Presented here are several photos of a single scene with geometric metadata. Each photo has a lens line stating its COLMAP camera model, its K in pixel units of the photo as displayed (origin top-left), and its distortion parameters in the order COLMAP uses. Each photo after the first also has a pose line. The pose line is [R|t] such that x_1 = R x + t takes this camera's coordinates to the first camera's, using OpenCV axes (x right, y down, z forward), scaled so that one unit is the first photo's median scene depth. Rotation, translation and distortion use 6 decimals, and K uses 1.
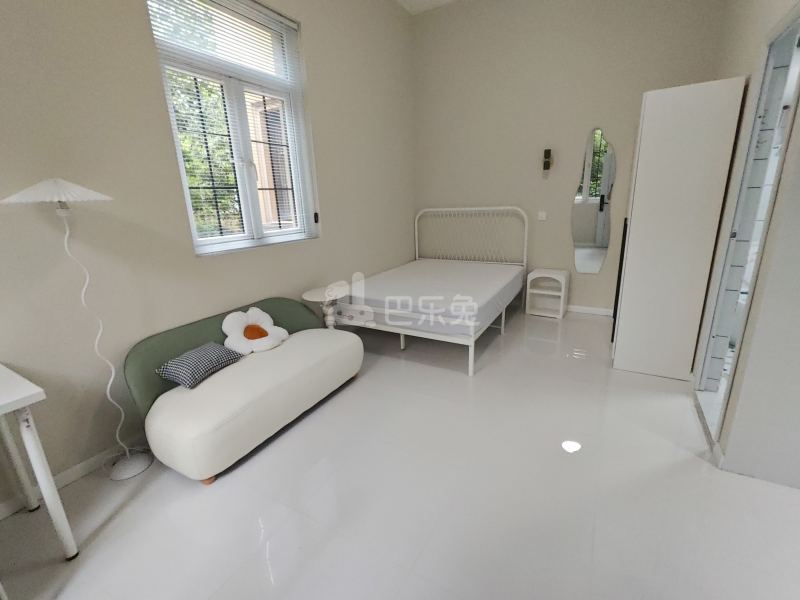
lens RADIAL K [[359.9, 0, 403.8], [0, 359.9, 299.6], [0, 0, 1]] dist [-0.001188, -0.000645]
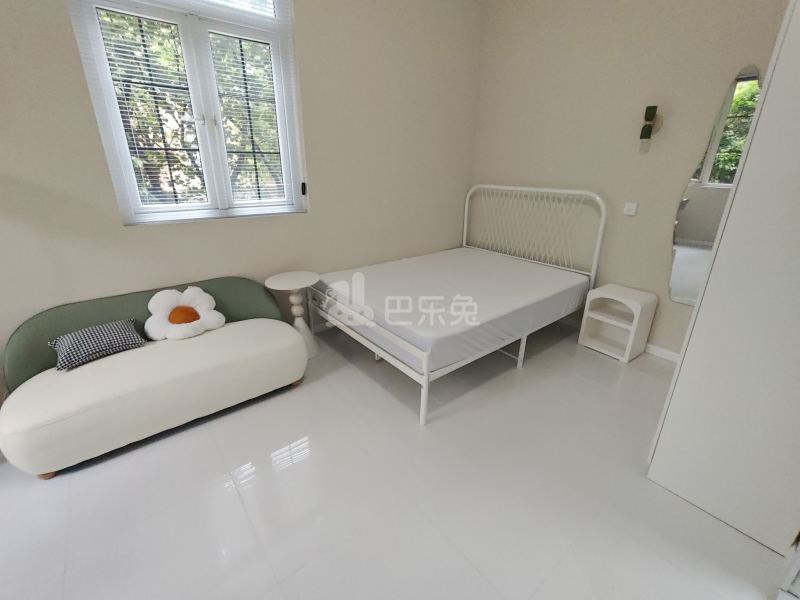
lens RADIAL K [[359.3, 0, 406.3], [0, 359.3, 297.4], [0, 0, 1]] dist [-0.000119, -0.000072]
pose [[0.930249, 0.171742, -0.324254, 0.346479], [-0.143658, 0.983624, 0.108839, -0.116987], [0.337636, -0.054666, 0.939688, 0.307476]]
